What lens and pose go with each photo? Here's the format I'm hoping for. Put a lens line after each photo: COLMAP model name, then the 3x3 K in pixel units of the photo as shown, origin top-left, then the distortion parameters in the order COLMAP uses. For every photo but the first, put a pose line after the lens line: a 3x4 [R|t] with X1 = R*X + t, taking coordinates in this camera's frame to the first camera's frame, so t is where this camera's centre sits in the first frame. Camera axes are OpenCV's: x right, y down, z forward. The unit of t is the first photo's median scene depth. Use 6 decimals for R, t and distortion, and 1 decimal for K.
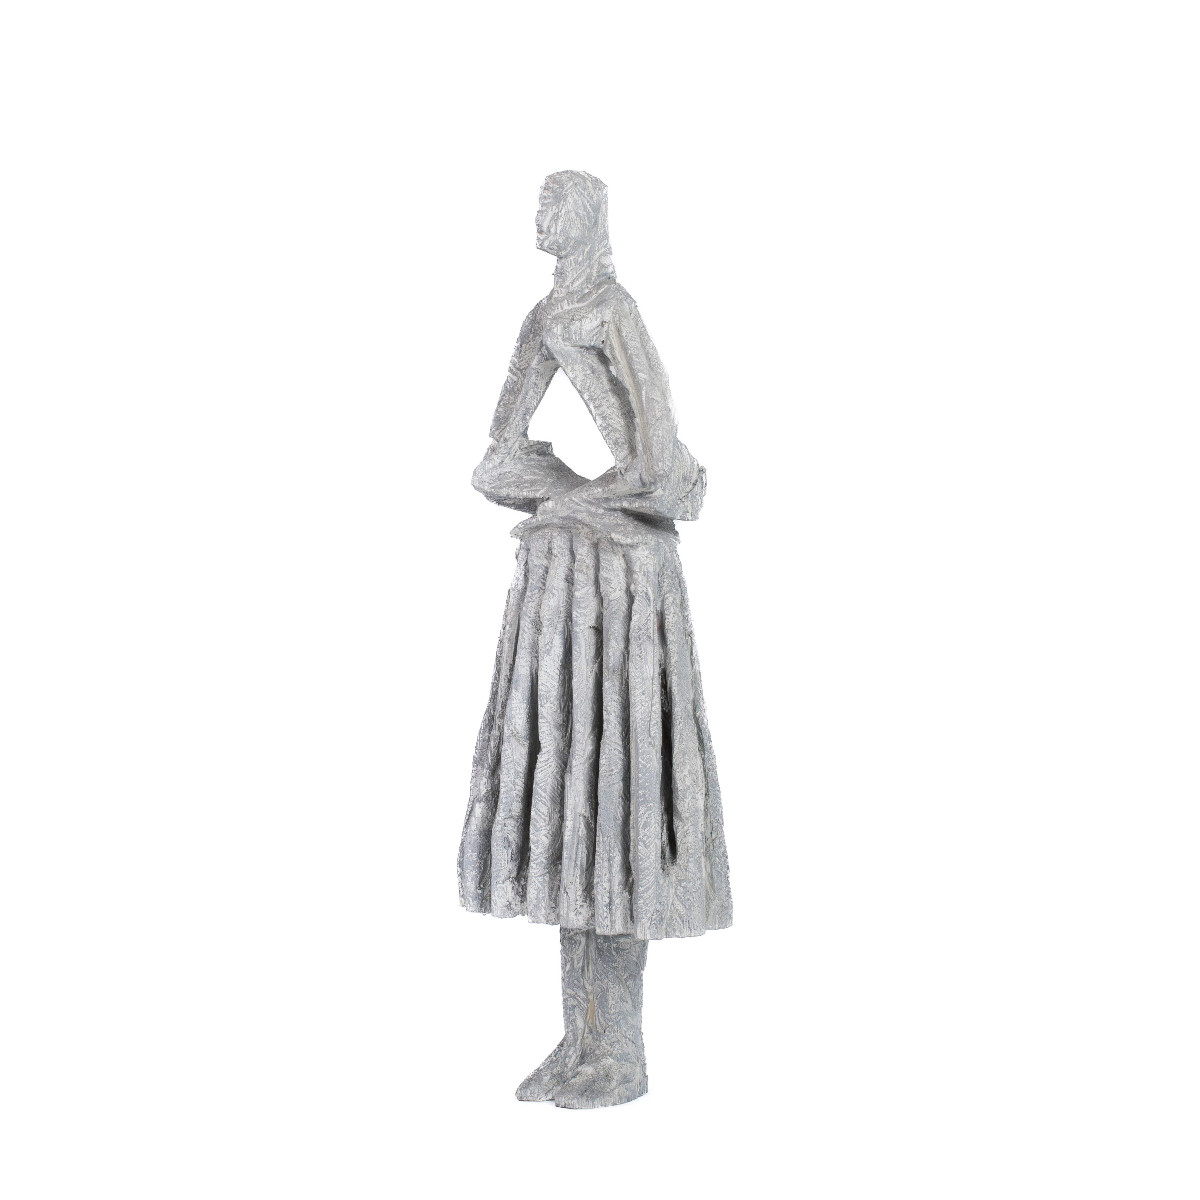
lens RADIAL K [[2988.6, 0, 544.8], [0, 2988.6, 598.9], [0, 0, 1]] dist [-0.137307, -0.370293]
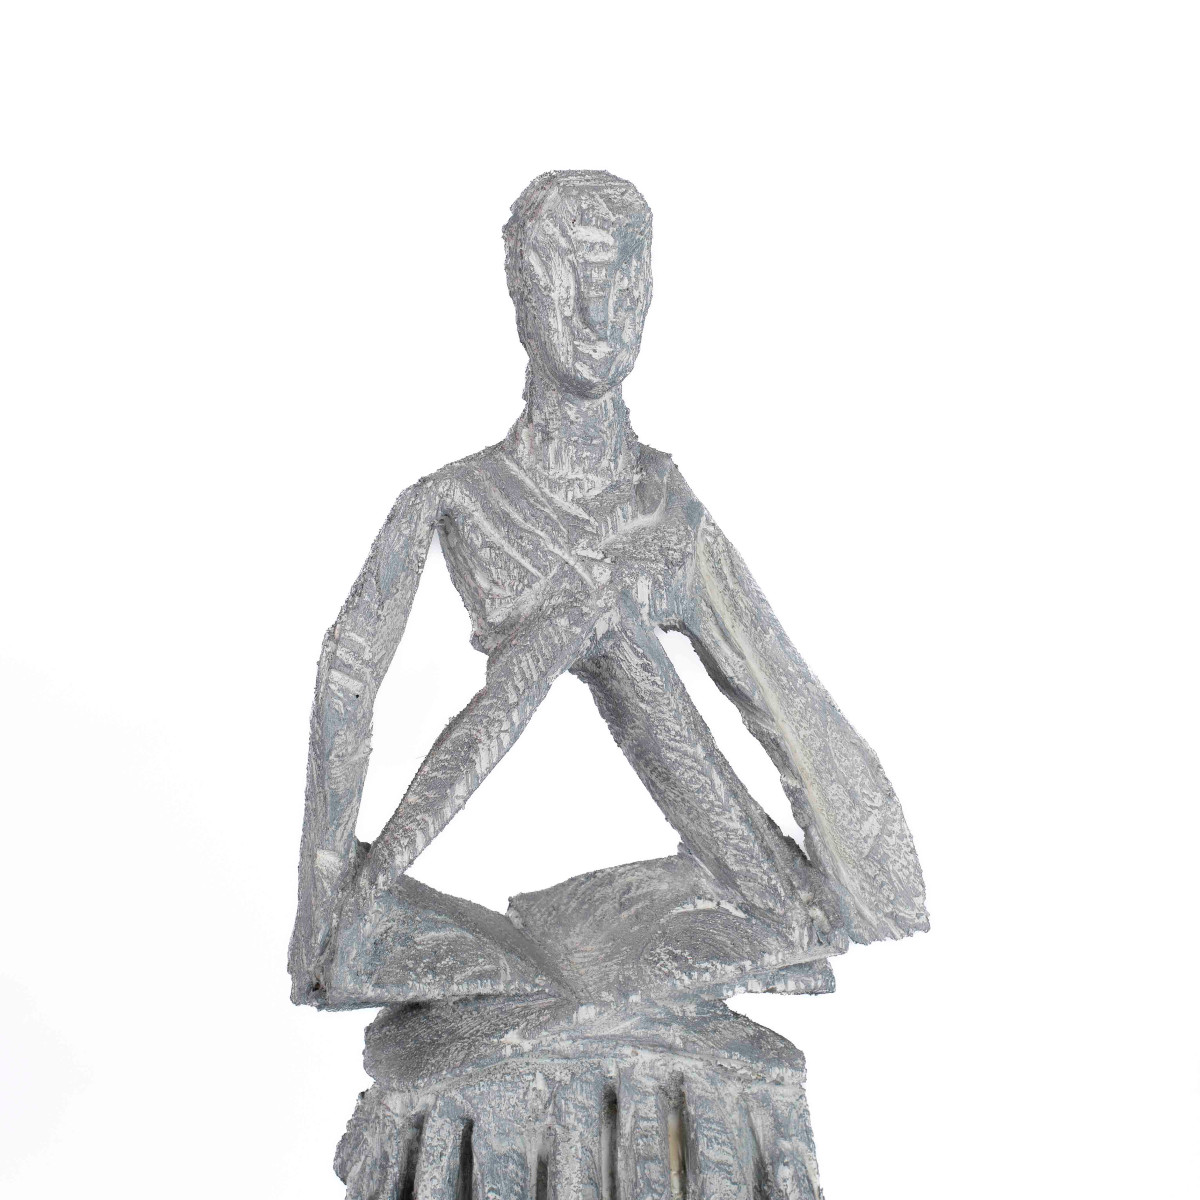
lens RADIAL K [[2865.2, 0, 684.1], [0, 2865.2, 577.6], [0, 0, 1]] dist [-0.150959, -0.263529]
pose [[0.488443, -0.120145, 0.864285, -0.315832], [-0.001589, 0.990352, 0.138568, -0.142966], [-0.872594, -0.069056, 0.483540, 0.805820]]
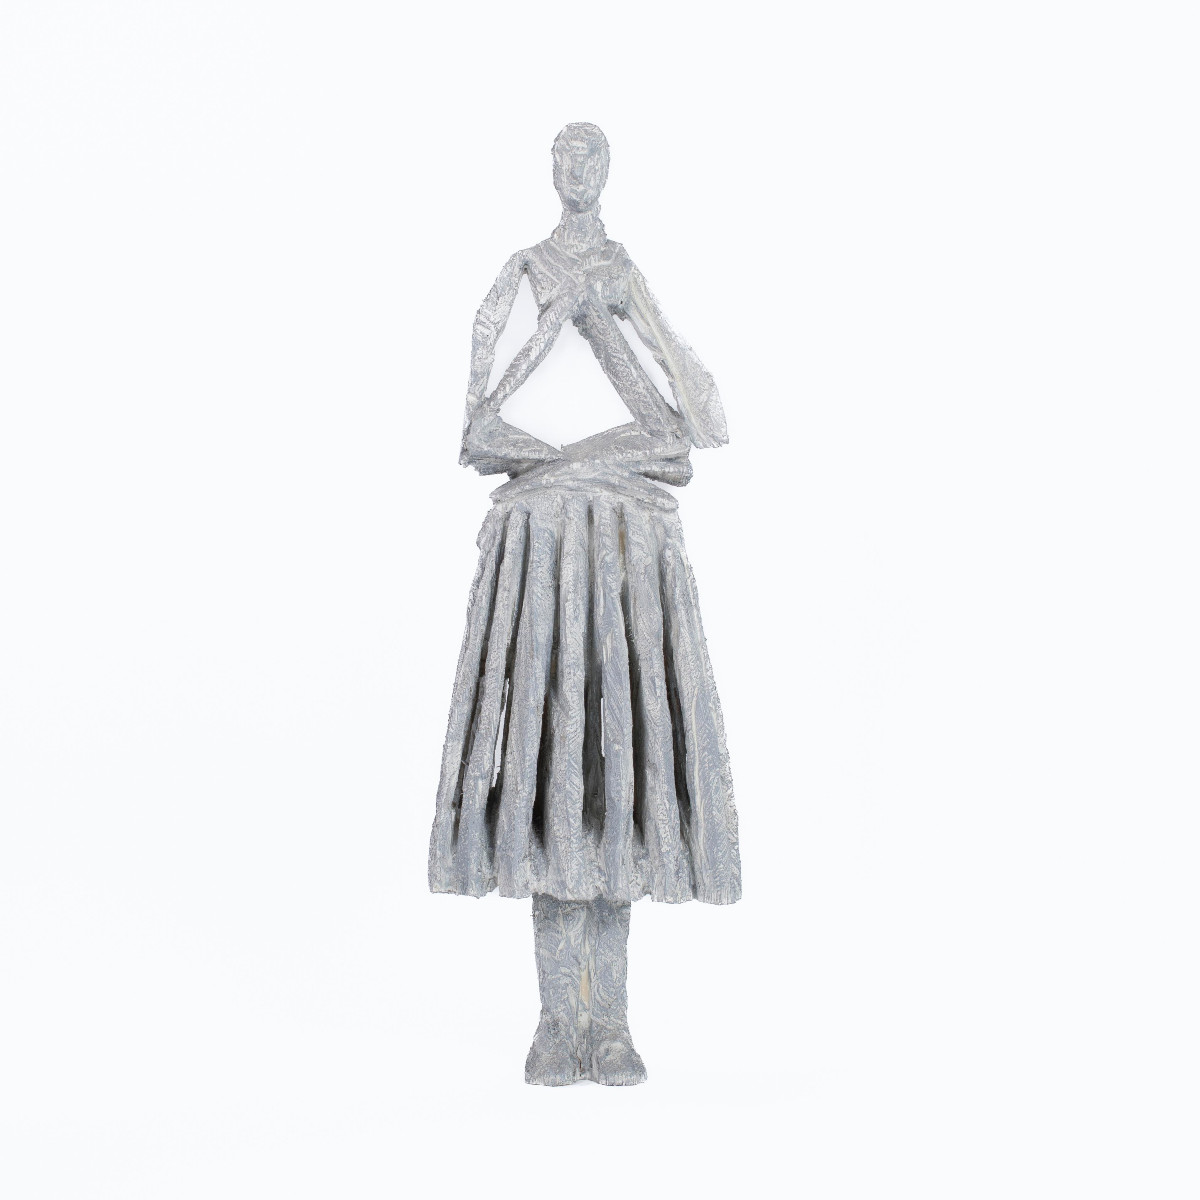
lens RADIAL K [[2988.6, 0, 544.8], [0, 2988.6, 598.9], [0, 0, 1]] dist [-0.137307, -0.370293]
pose [[0.681200, 0.003024, 0.732091, -0.711438], [-0.001804, 0.999995, -0.002452, 0.013798], [-0.732095, 0.000349, 0.681203, 0.348431]]
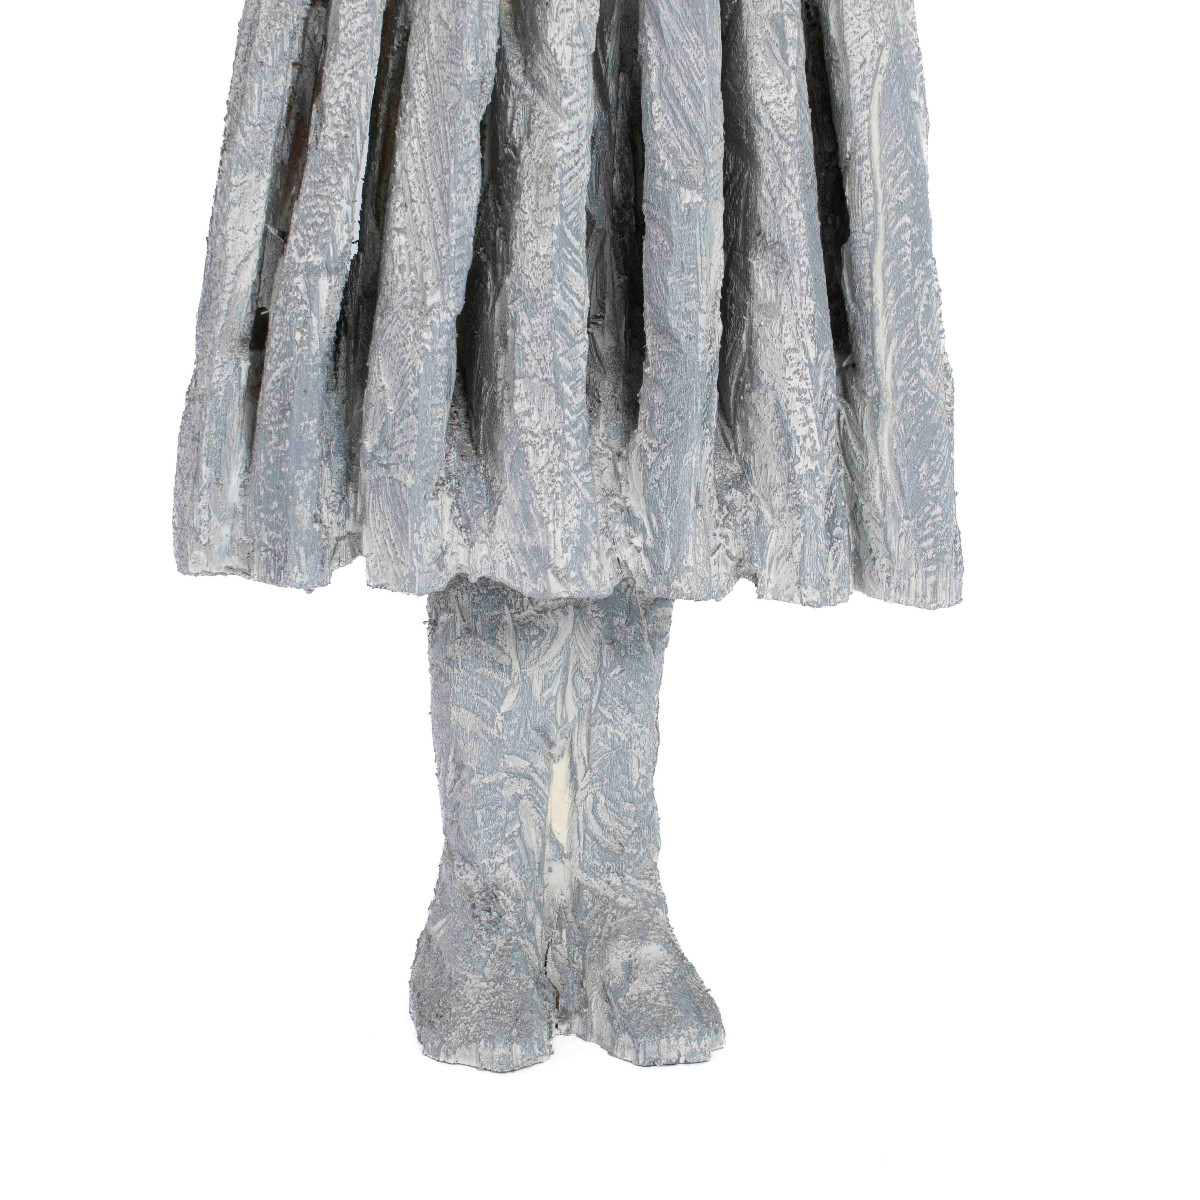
lens RADIAL K [[2865.2, 0, 684.1], [0, 2865.2, 577.6], [0, 0, 1]] dist [-0.150959, -0.263529]
pose [[0.511307, -0.117762, 0.851292, -0.293247], [-0.034774, 0.986921, 0.157411, 0.050146], [-0.858694, -0.110088, 0.500524, 0.807456]]
